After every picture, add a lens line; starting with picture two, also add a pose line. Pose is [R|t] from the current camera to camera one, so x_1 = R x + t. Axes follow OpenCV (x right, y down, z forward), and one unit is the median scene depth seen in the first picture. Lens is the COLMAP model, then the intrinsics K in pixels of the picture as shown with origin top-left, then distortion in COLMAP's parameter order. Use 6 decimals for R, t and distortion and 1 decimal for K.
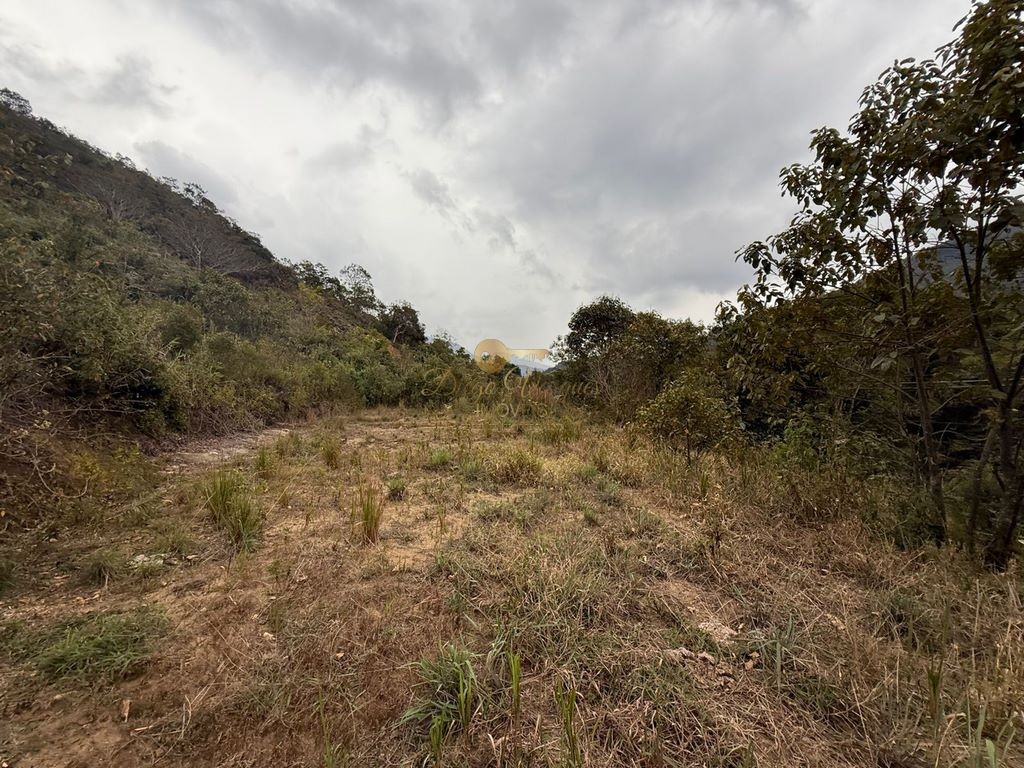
lens RADIAL K [[408.4, 0, 514.7], [0, 408.4, 383.6], [0, 0, 1]] dist [0.000398, 0.000507]
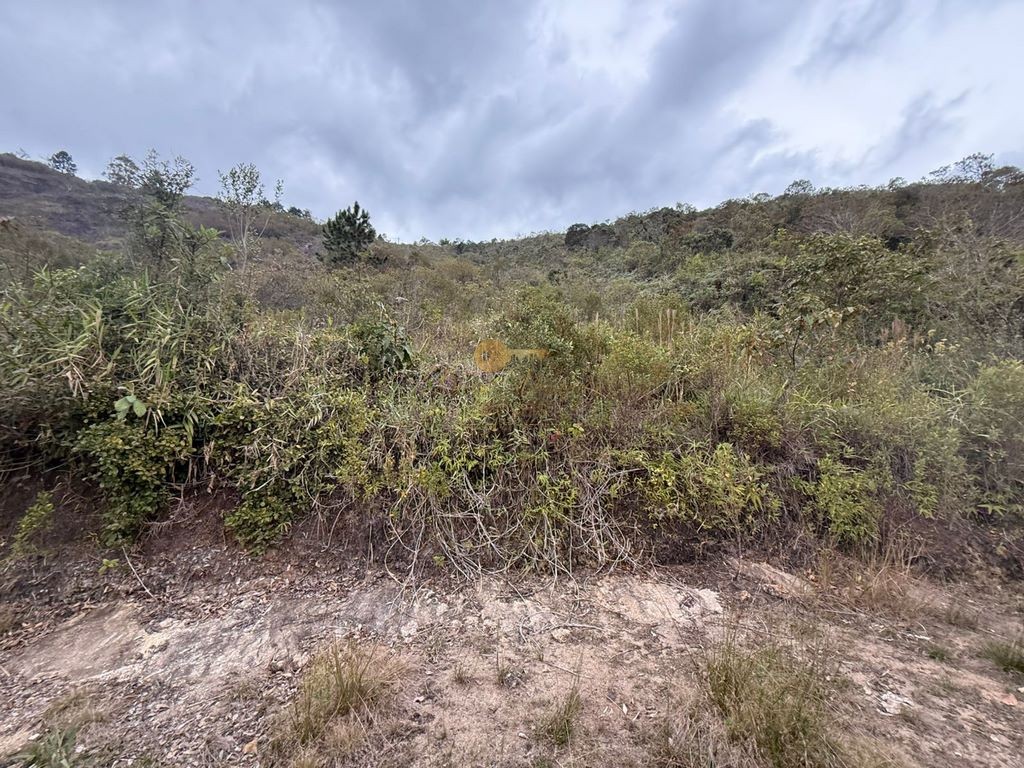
lens RADIAL K [[408.4, 0, 514.7], [0, 408.4, 383.6], [0, 0, 1]] dist [0.000398, 0.000507]
pose [[-0.033533, -0.095836, -0.994832, -0.044763], [-0.004167, 0.995397, -0.095750, -0.002565], [0.999429, 0.000935, -0.033778, 0.157903]]
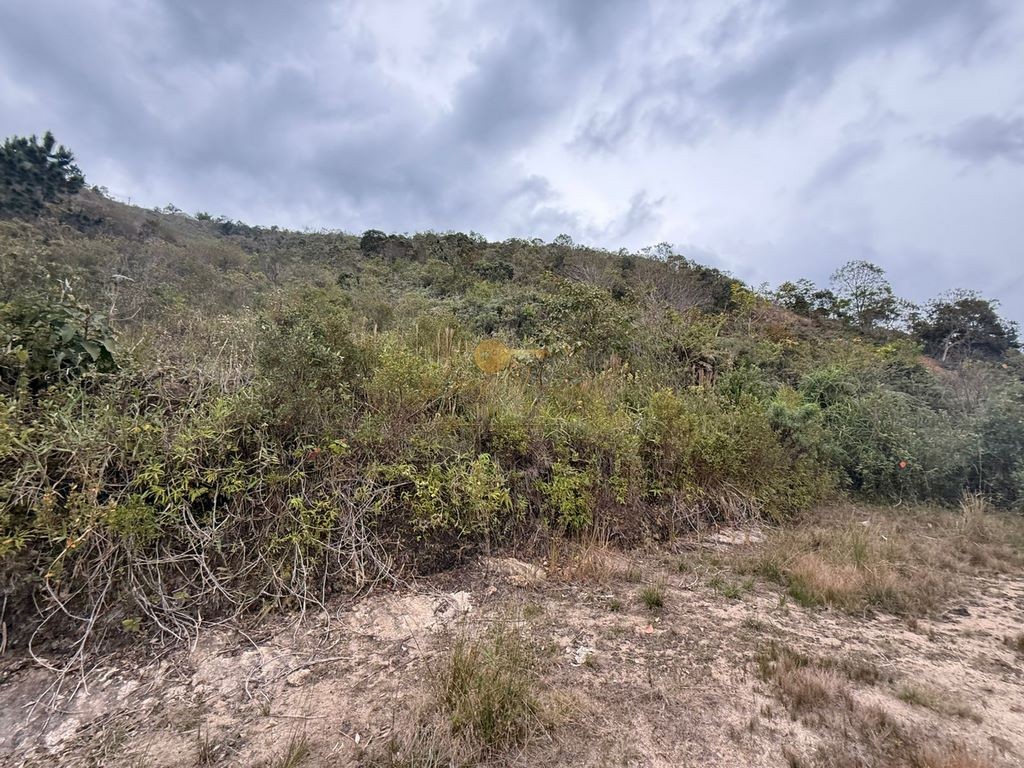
lens RADIAL K [[408.4, 0, 514.7], [0, 408.4, 383.6], [0, 0, 1]] dist [0.000398, 0.000507]
pose [[0.444014, -0.118073, -0.888206, -0.043460], [0.017564, 0.992236, -0.123122, -0.002816], [0.895848, 0.039068, 0.442641, 0.161933]]
